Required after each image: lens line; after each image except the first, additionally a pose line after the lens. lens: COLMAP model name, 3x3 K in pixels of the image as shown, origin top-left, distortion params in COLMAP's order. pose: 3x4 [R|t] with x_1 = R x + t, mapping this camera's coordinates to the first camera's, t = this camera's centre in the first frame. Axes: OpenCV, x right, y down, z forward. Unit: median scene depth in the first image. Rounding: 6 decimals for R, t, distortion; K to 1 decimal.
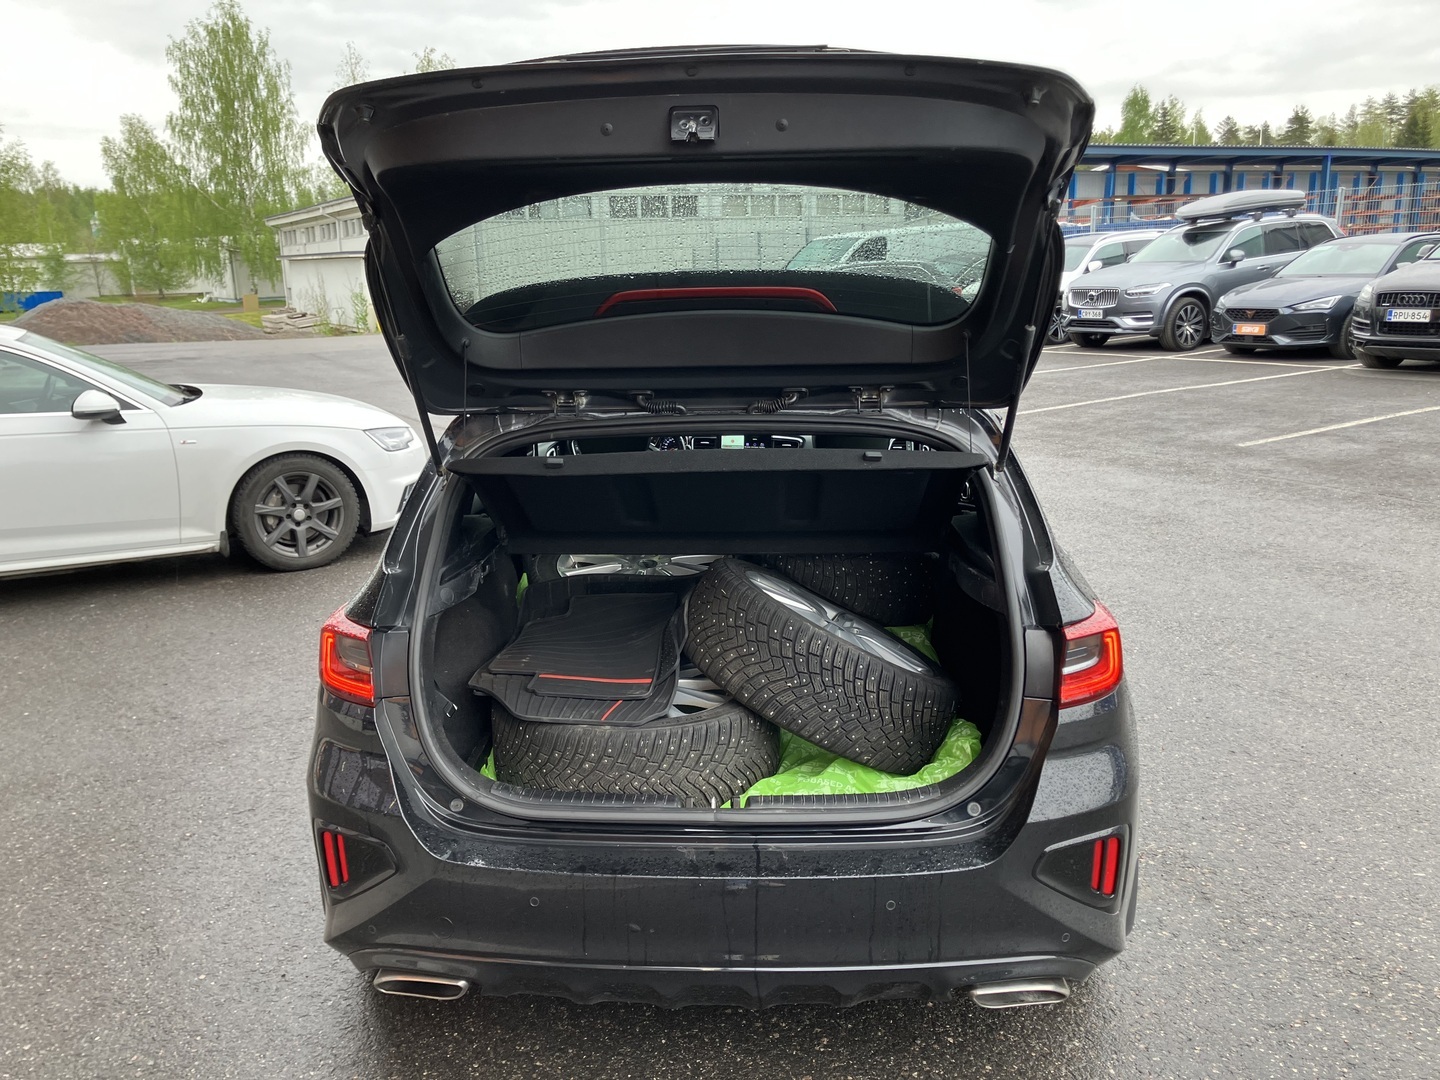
lens RADIAL K [[1180.5, 0, 720.0], [0, 1180.5, 540.0], [0, 0, 1]] dist [-0.006523, 0.006249]
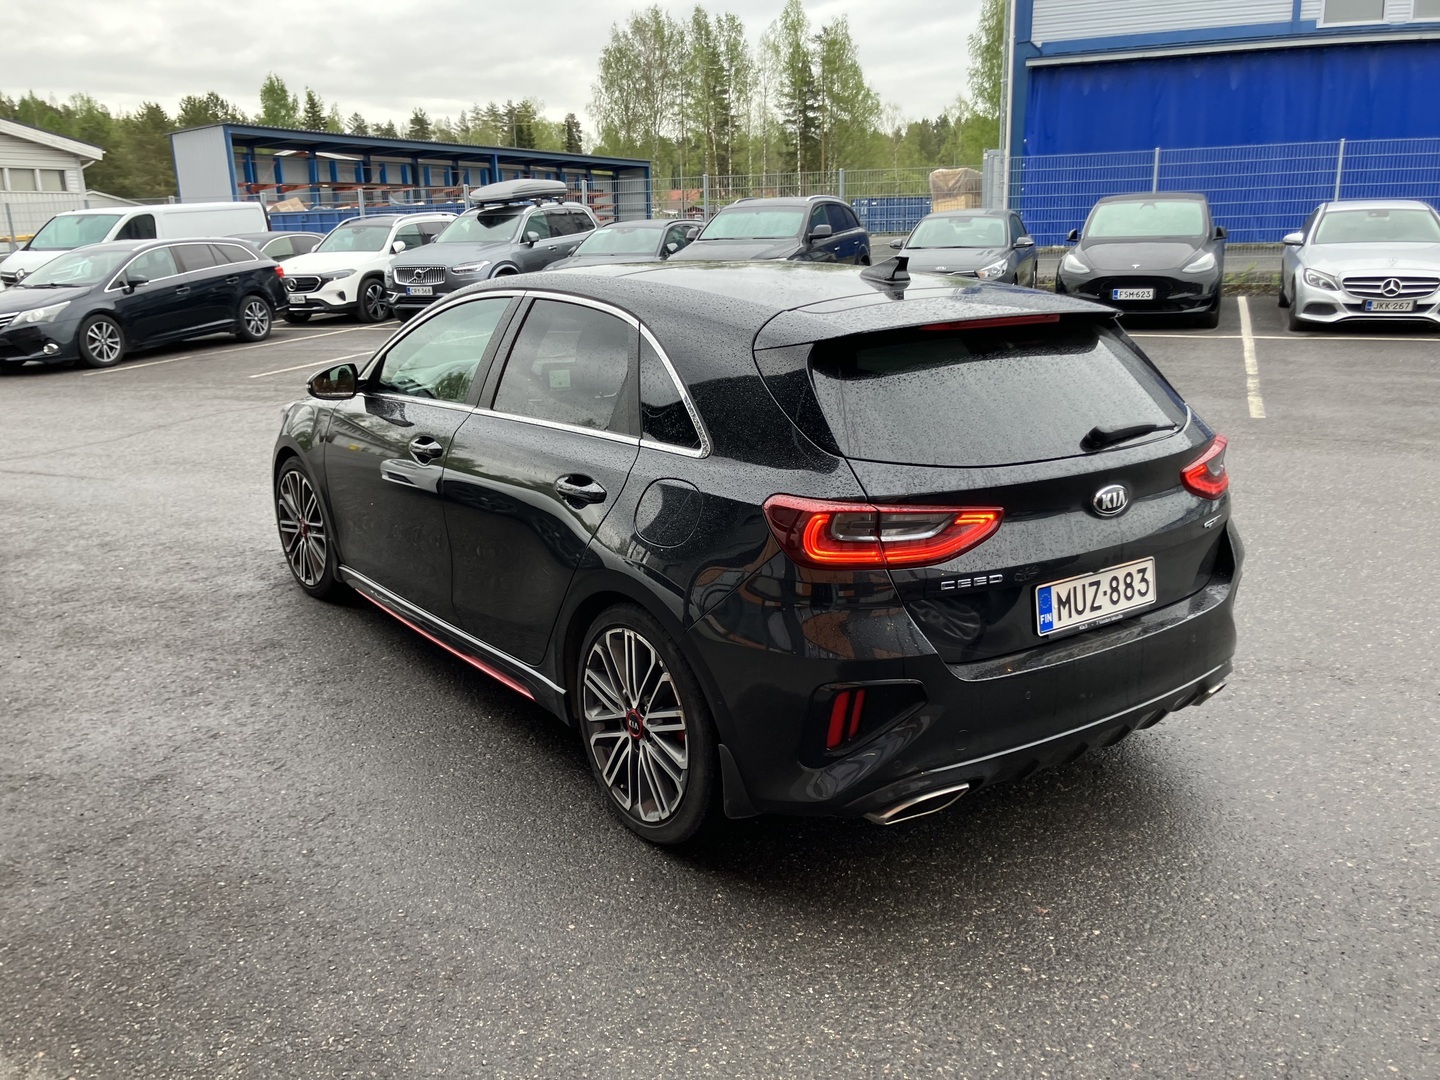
lens RADIAL K [[1161.0, 0, 720.0], [0, 1161.0, 540.0], [0, 0, 1]] dist [-0.000516, 0.003659]
pose [[0.774532, -0.147096, 0.615194, -0.137496], [0.140125, 0.988321, 0.059895, 0.001973], [-0.616819, 0.039814, 0.786098, 0.034123]]
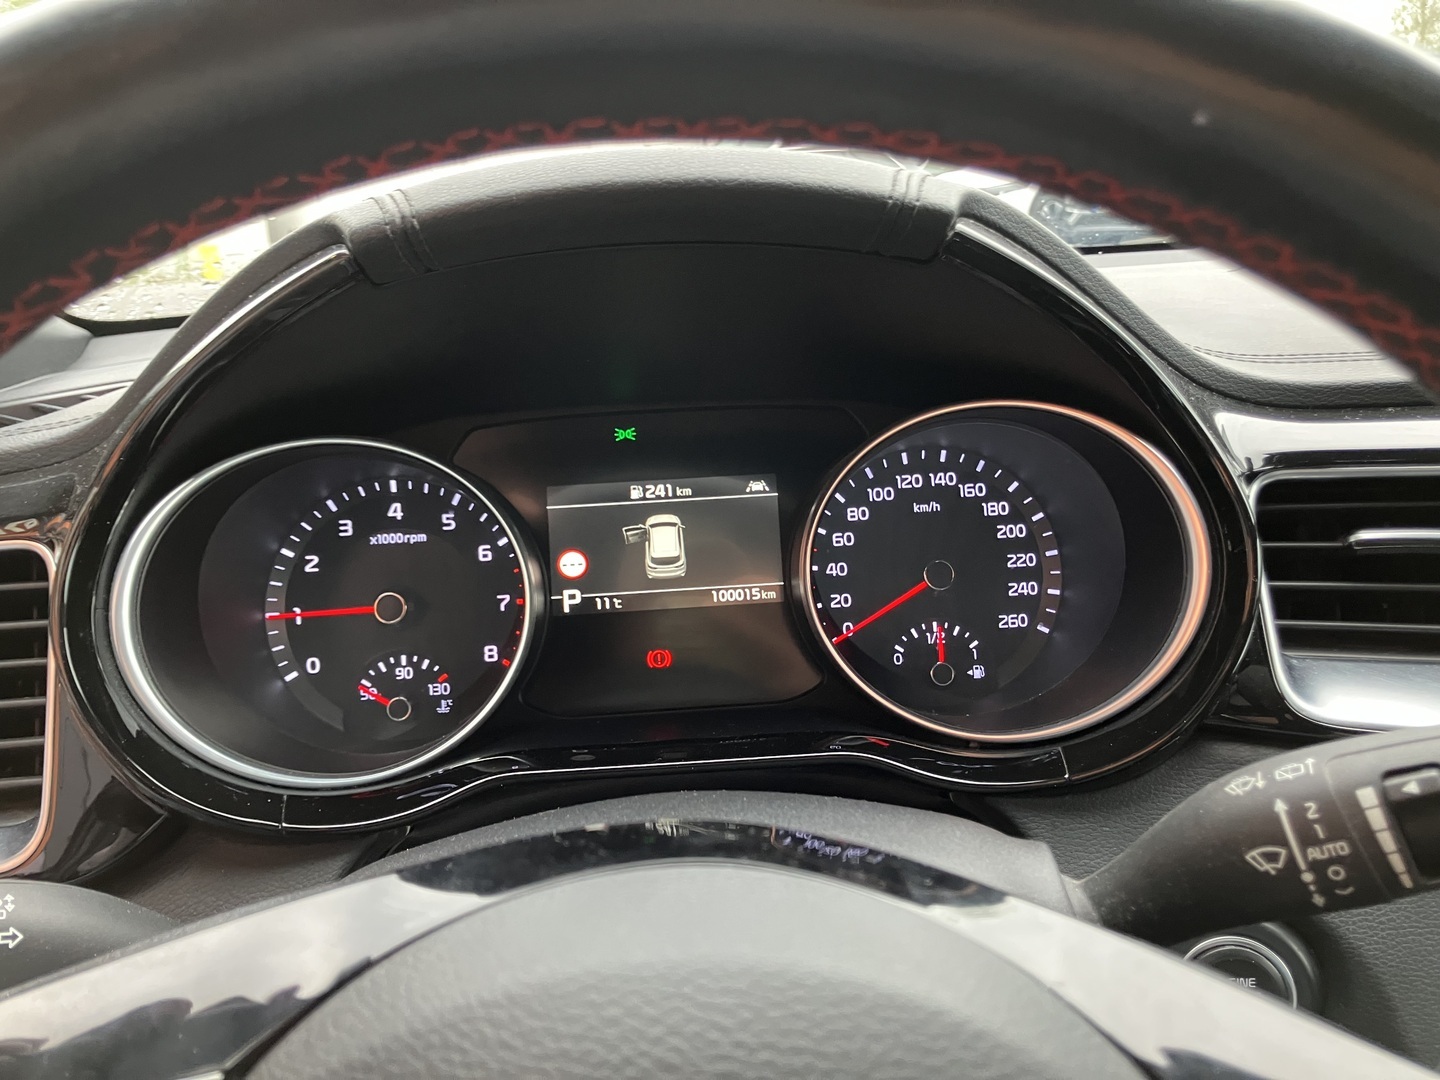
lens RADIAL K [[1179.1, 0, 709.6], [0, 1179.1, 528.9], [0, 0, 1]] dist [-0.004199, -0.002135]
pose [[0.995009, -0.049738, 0.086507, -0.015749], [0.046683, 0.998225, 0.036989, -0.023734], [-0.088193, -0.032766, 0.995564, 0.249578]]
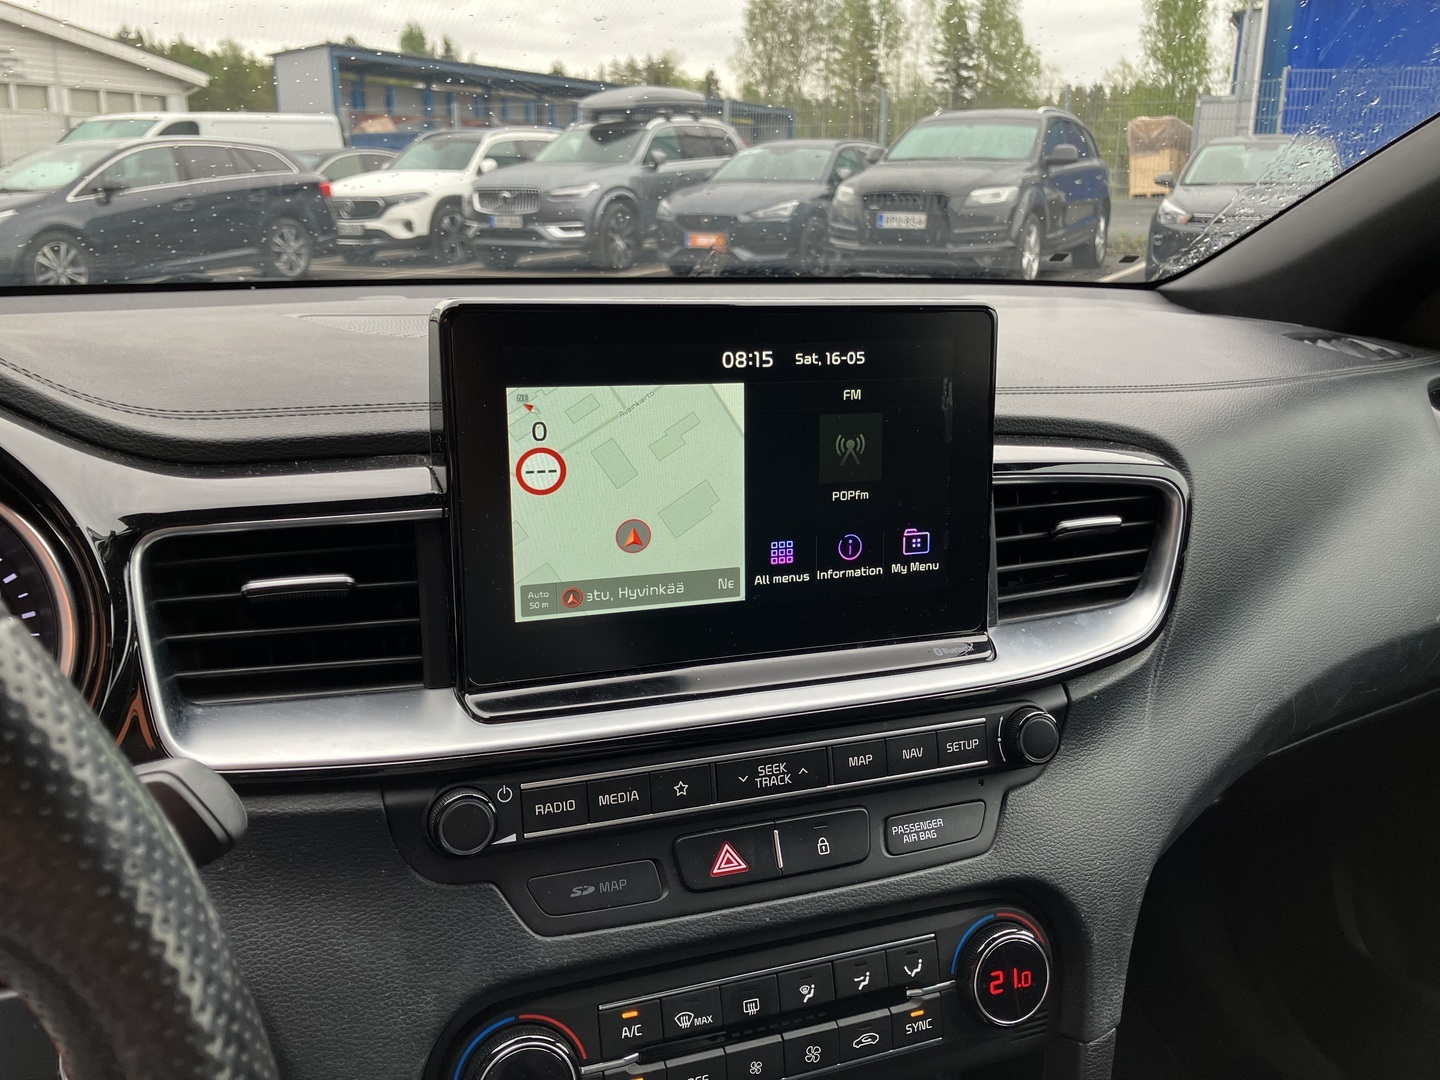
lens RADIAL K [[1179.1, 0, 709.6], [0, 1179.1, 528.9], [0, 0, 1]] dist [-0.004199, -0.002135]
pose [[0.843058, -0.107824, 0.526903, -0.007044], [0.087802, 0.994147, 0.062955, -0.023994], [-0.530607, -0.006811, 0.847591, 0.246082]]
